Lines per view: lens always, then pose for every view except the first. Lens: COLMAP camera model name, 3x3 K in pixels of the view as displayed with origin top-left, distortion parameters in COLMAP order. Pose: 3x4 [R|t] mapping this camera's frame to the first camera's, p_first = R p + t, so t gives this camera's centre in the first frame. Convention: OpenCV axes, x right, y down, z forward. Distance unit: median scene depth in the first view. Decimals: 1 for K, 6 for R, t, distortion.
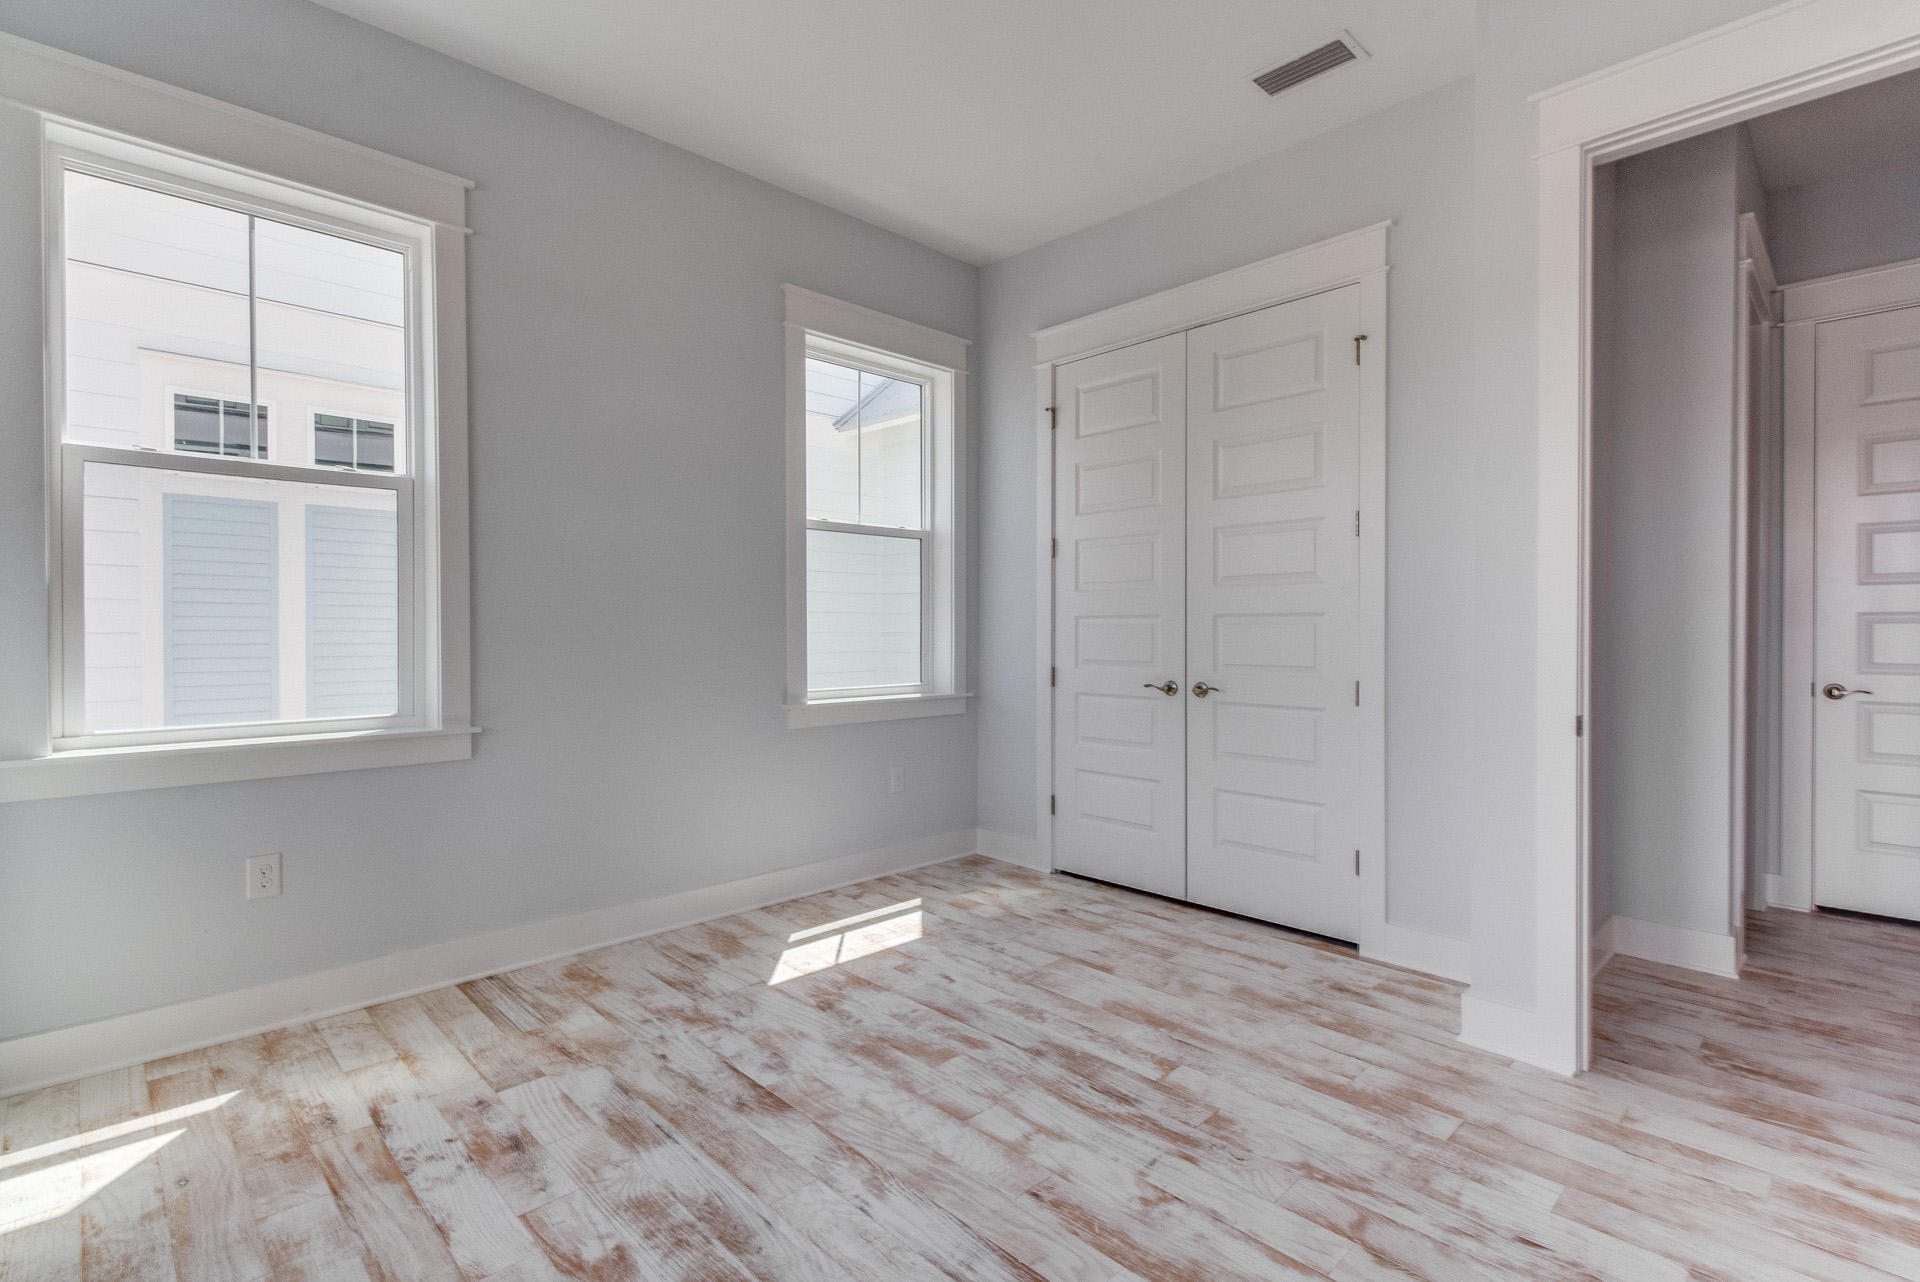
lens RADIAL K [[895.6, 0, 946.3], [0, 895.6, 644.5], [0, 0, 1]] dist [0.011601, -0.001898]
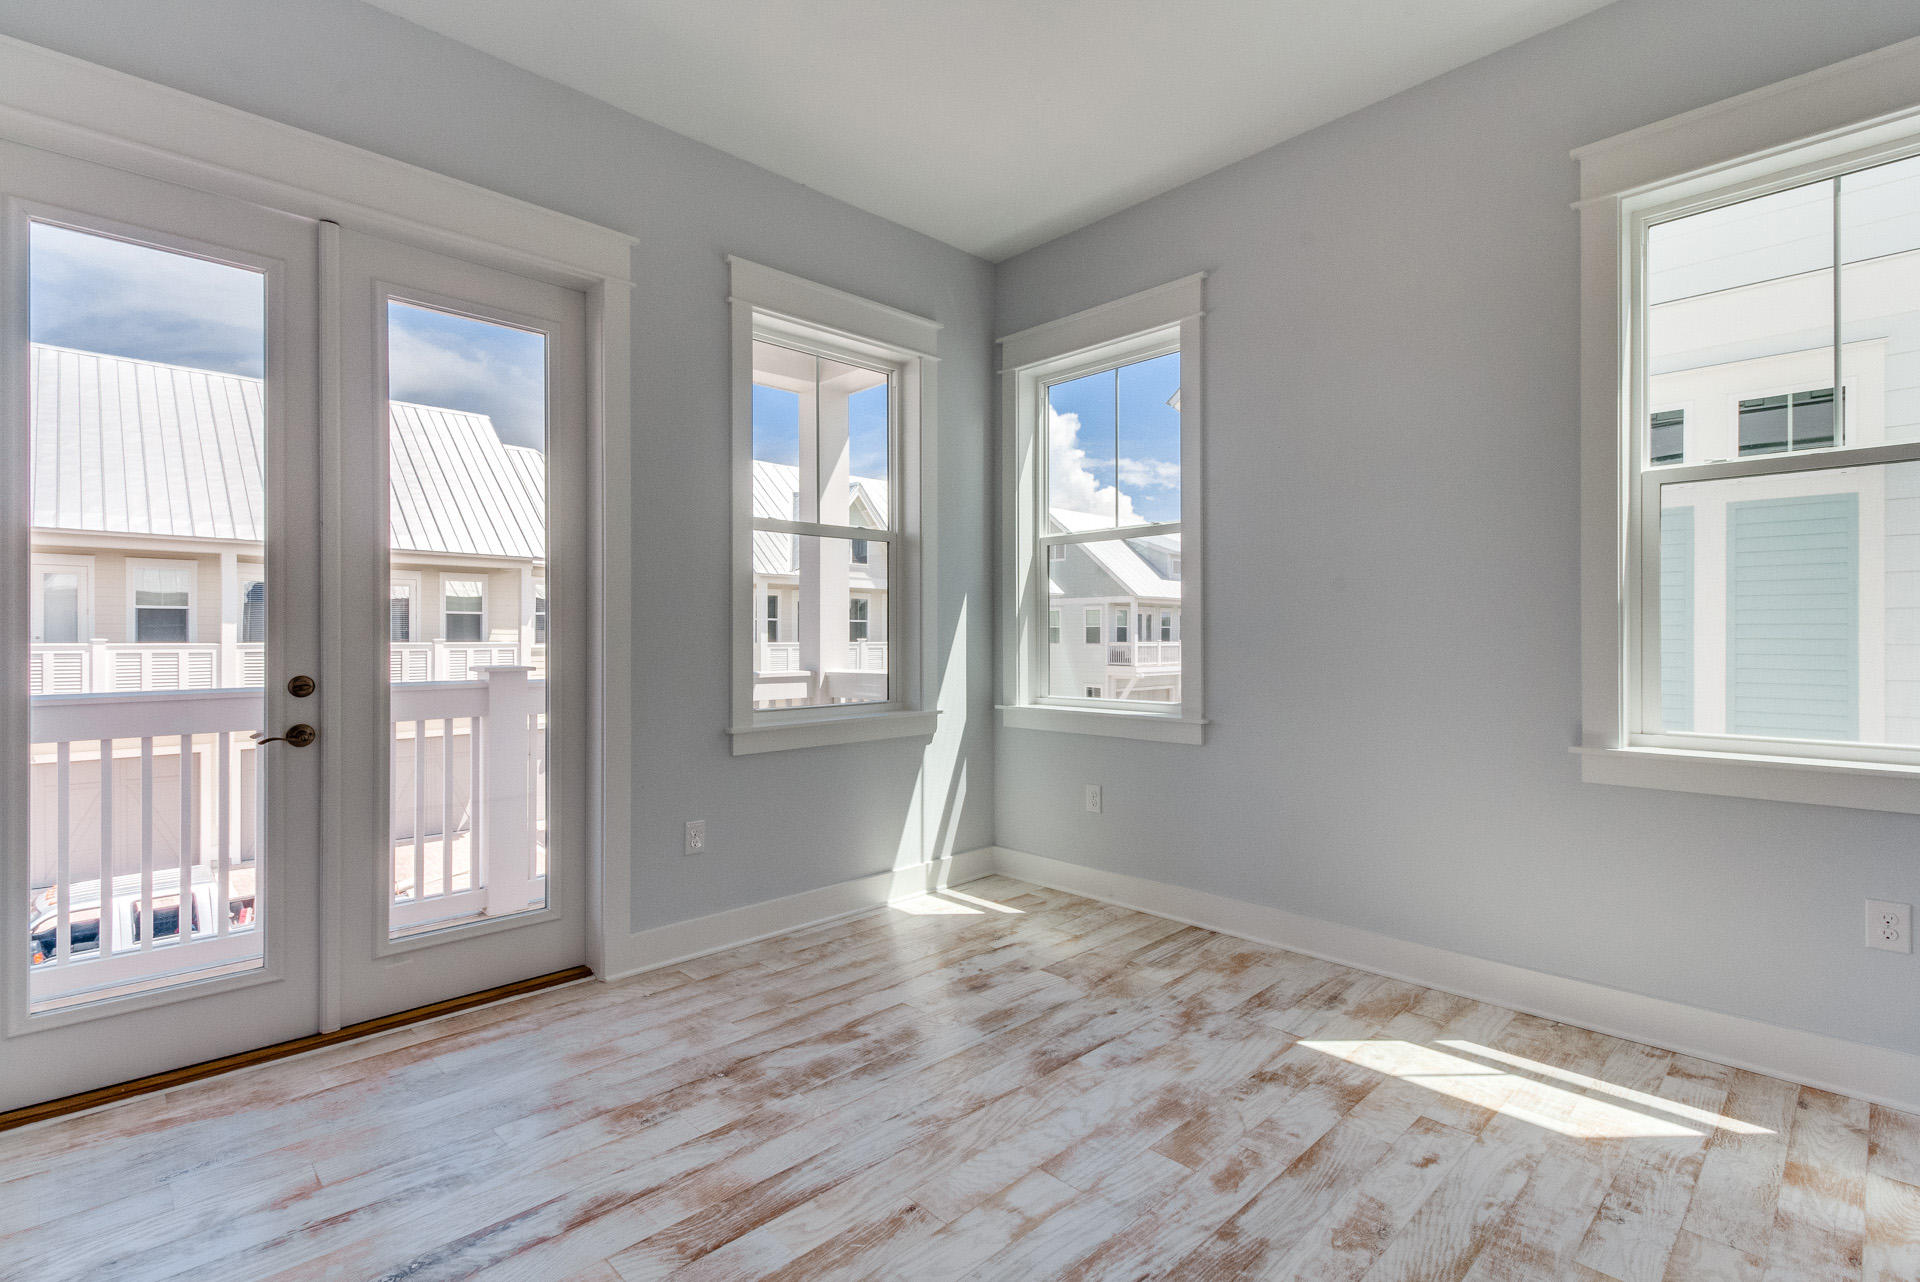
lens RADIAL K [[895.6, 0, 946.5], [0, 895.6, 634.5], [0, 0, 1]] dist [0.011601, -0.001898]
pose [[0.001716, -0.003531, -0.999992, 0.693385], [-0.016296, 0.999861, -0.003558, -0.014461], [0.999866, 0.016302, 0.001658, 0.647053]]
